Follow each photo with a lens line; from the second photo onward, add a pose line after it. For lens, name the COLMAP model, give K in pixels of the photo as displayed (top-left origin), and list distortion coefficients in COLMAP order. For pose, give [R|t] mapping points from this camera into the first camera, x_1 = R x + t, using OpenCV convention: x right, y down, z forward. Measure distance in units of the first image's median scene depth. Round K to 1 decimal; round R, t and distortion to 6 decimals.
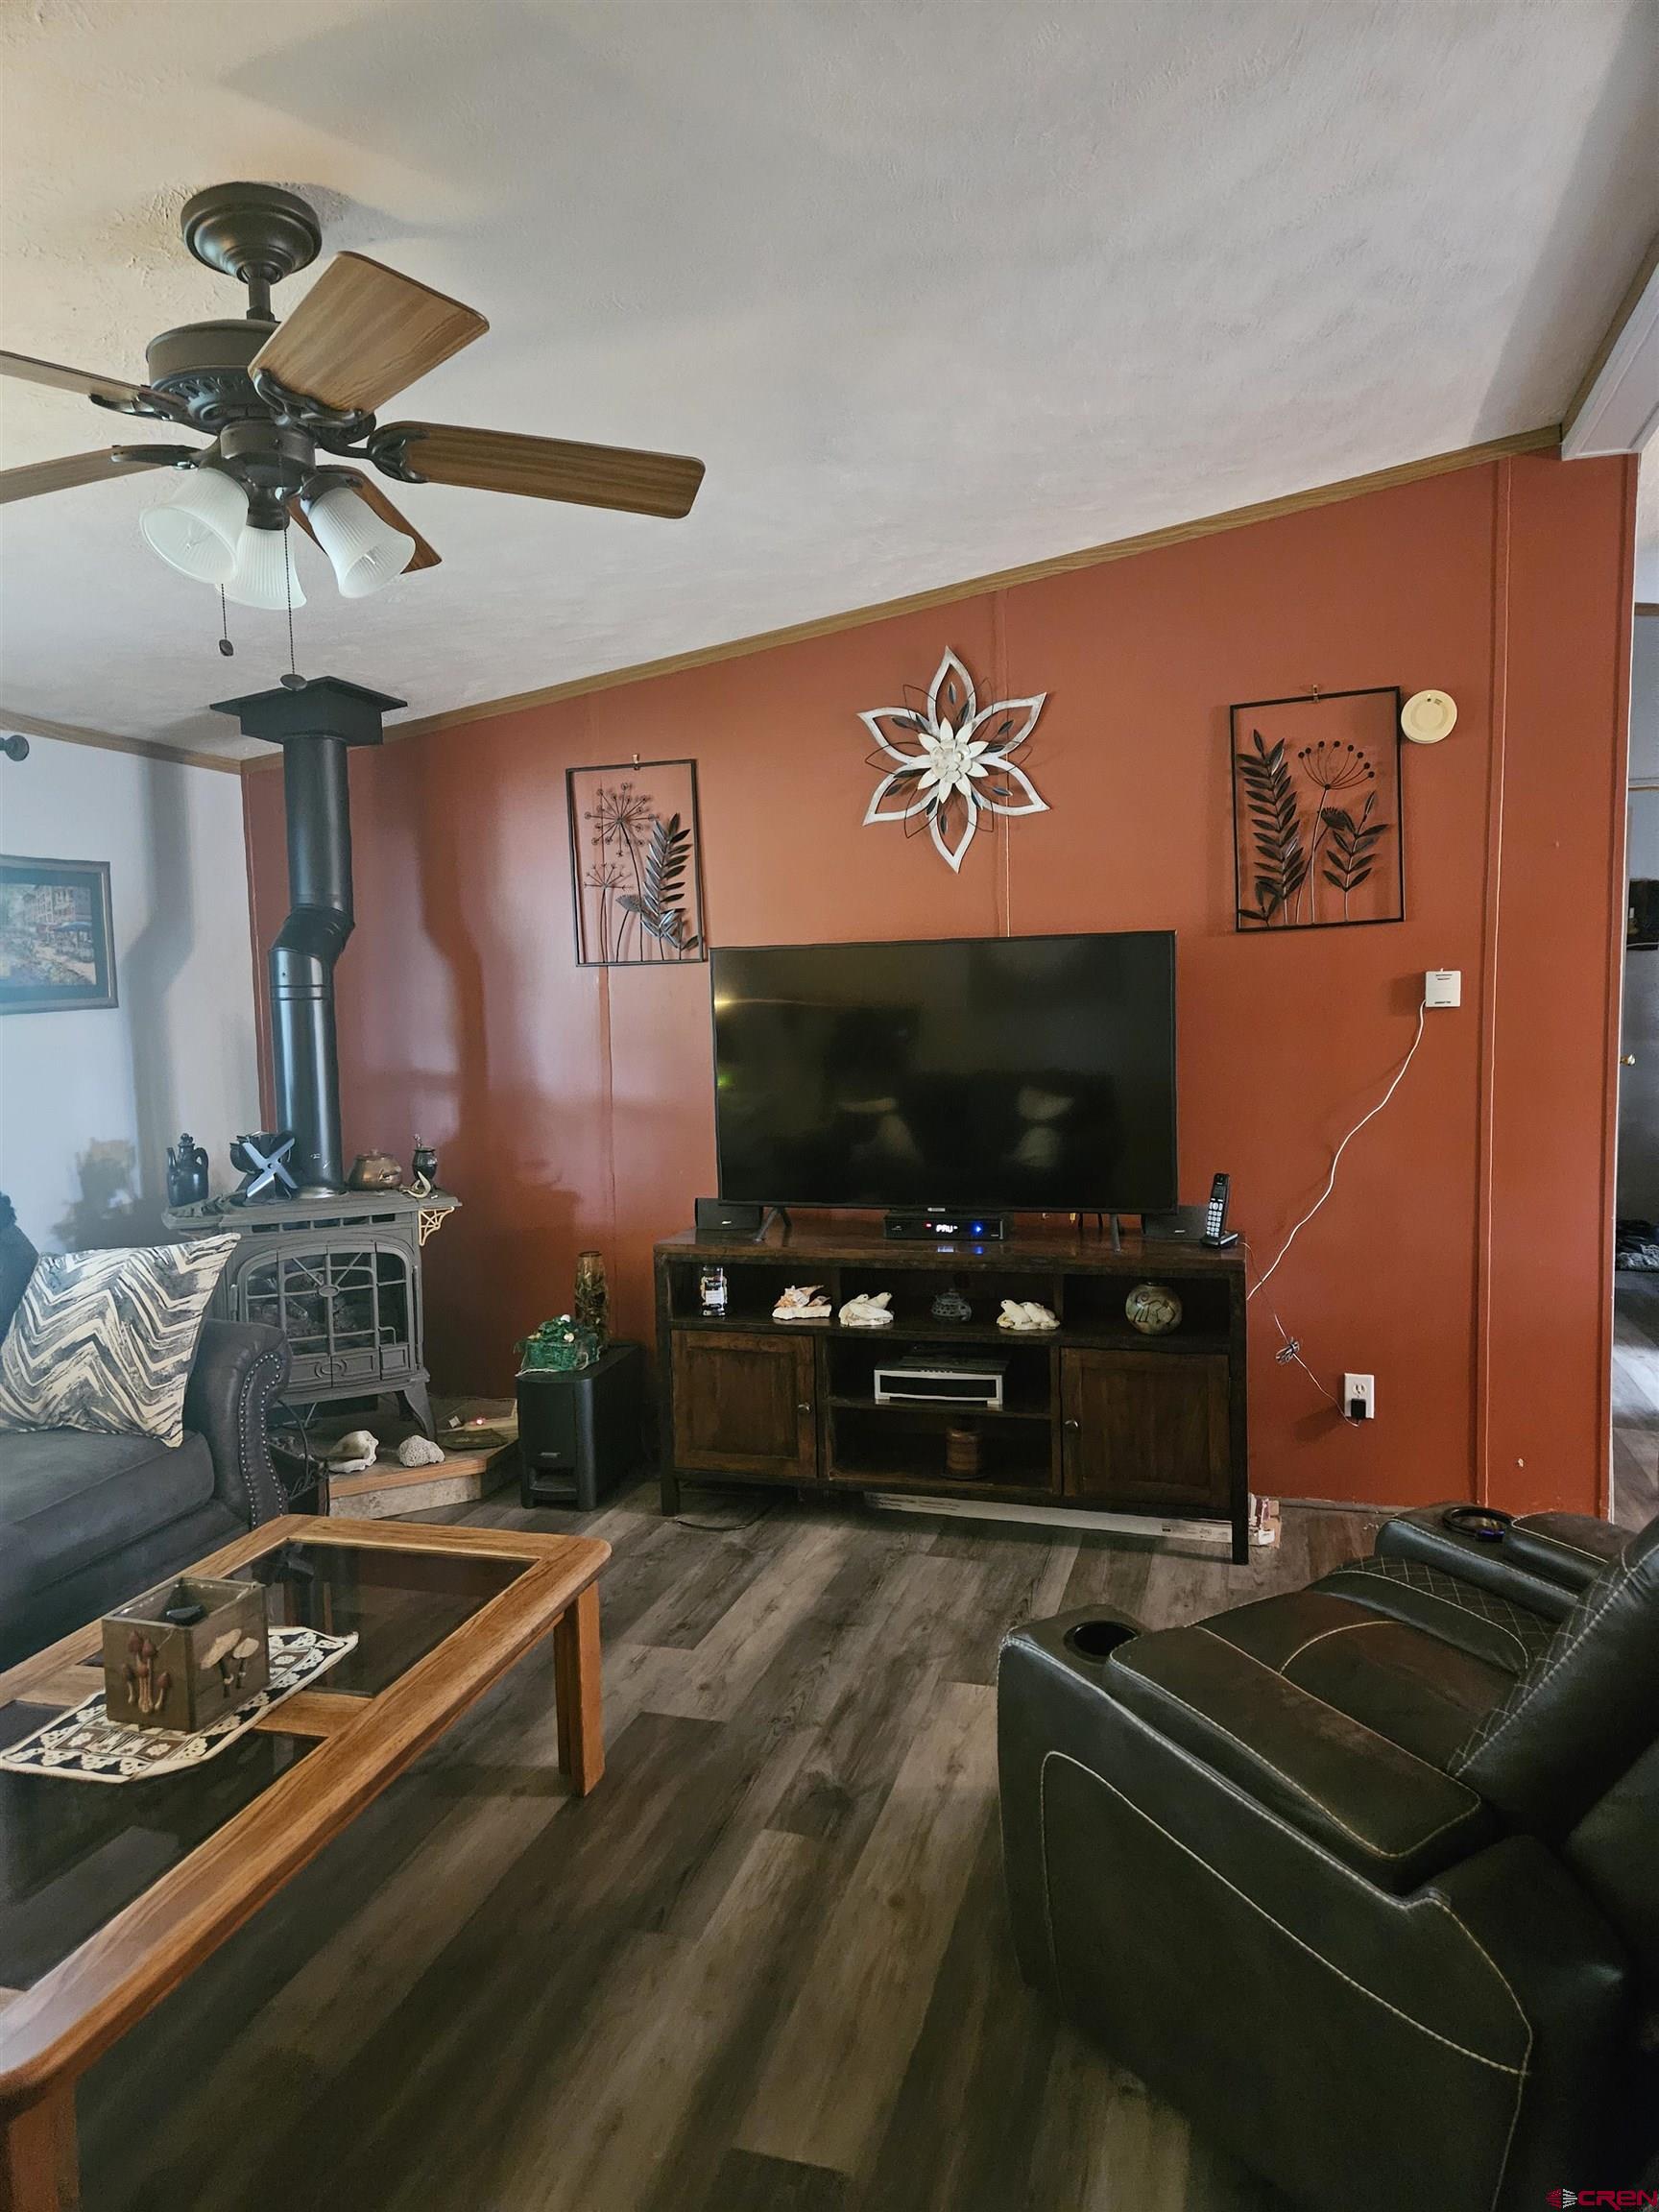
lens RADIAL K [[1451.3, 0, 829.5], [0, 1451.3, 1106.0], [0, 0, 1]] dist [0.036460, -0.000060]
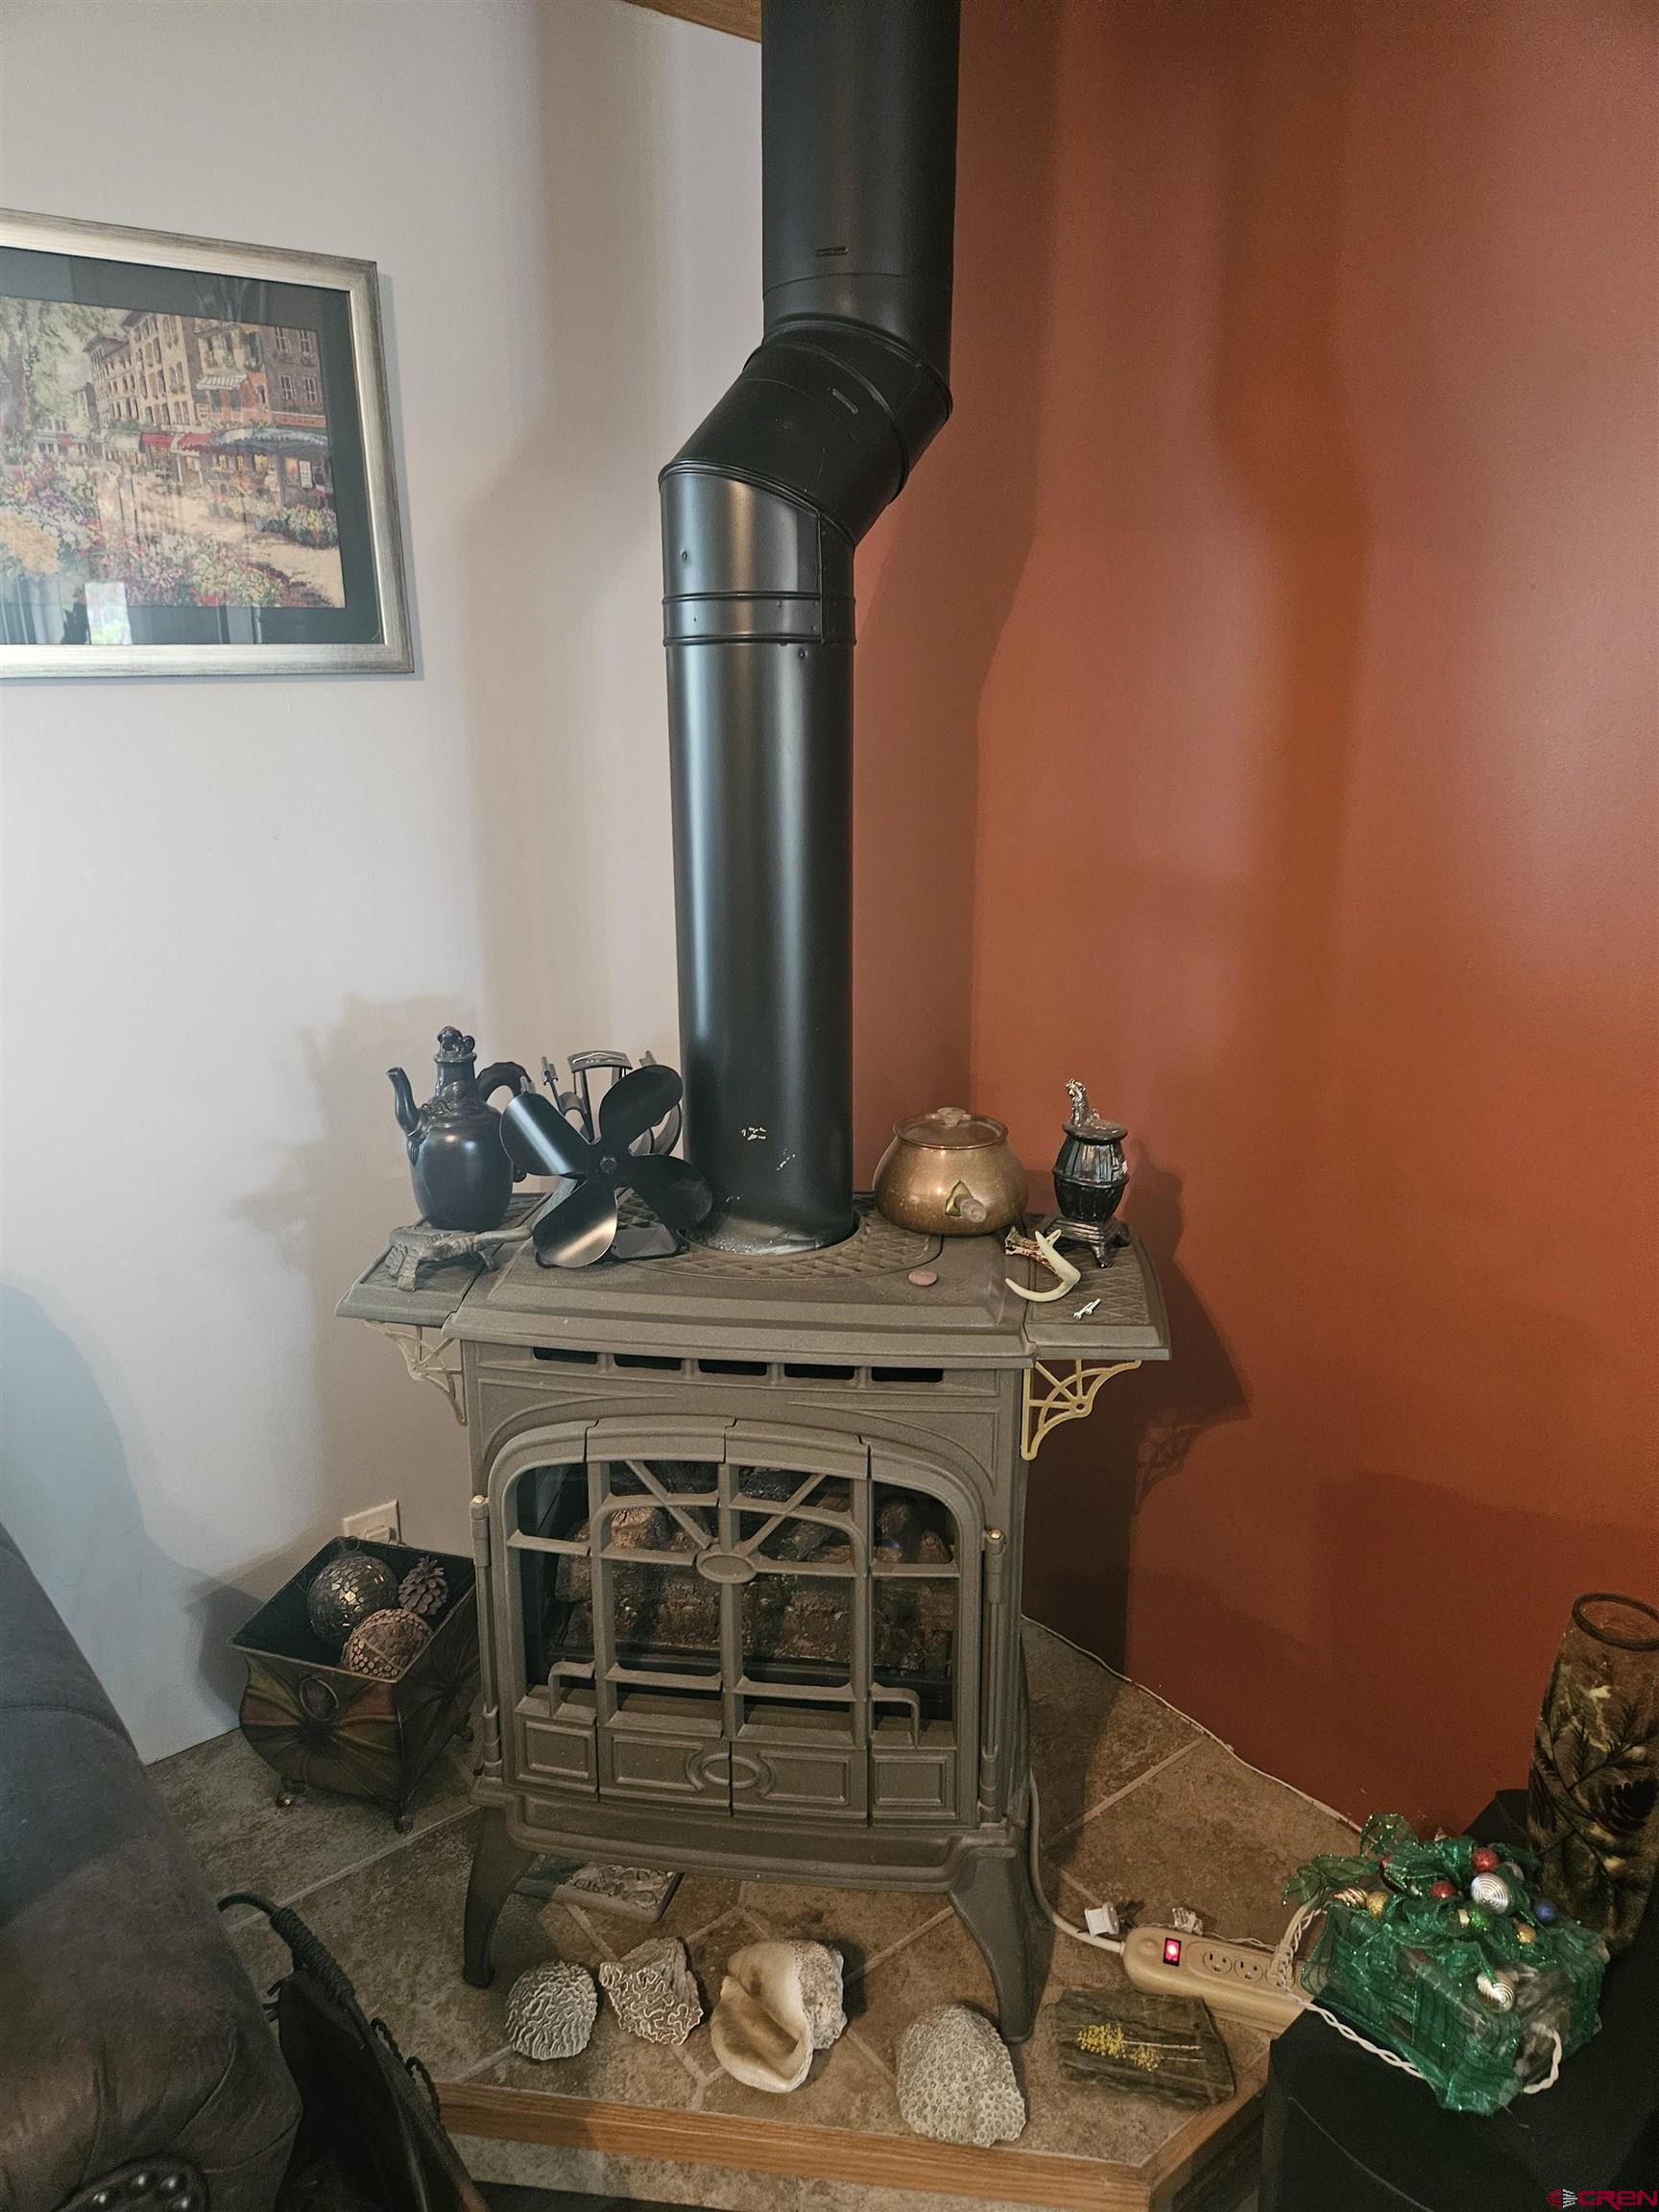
lens RADIAL K [[1451.3, 0, 829.5], [0, 1451.3, 1106.0], [0, 0, 1]] dist [0.036460, -0.000060]
pose [[0.811477, 0.166743, -0.560091, -0.153883], [-0.054049, 0.975736, 0.212176, -0.043064], [0.581880, -0.141904, 0.800799, 0.745629]]
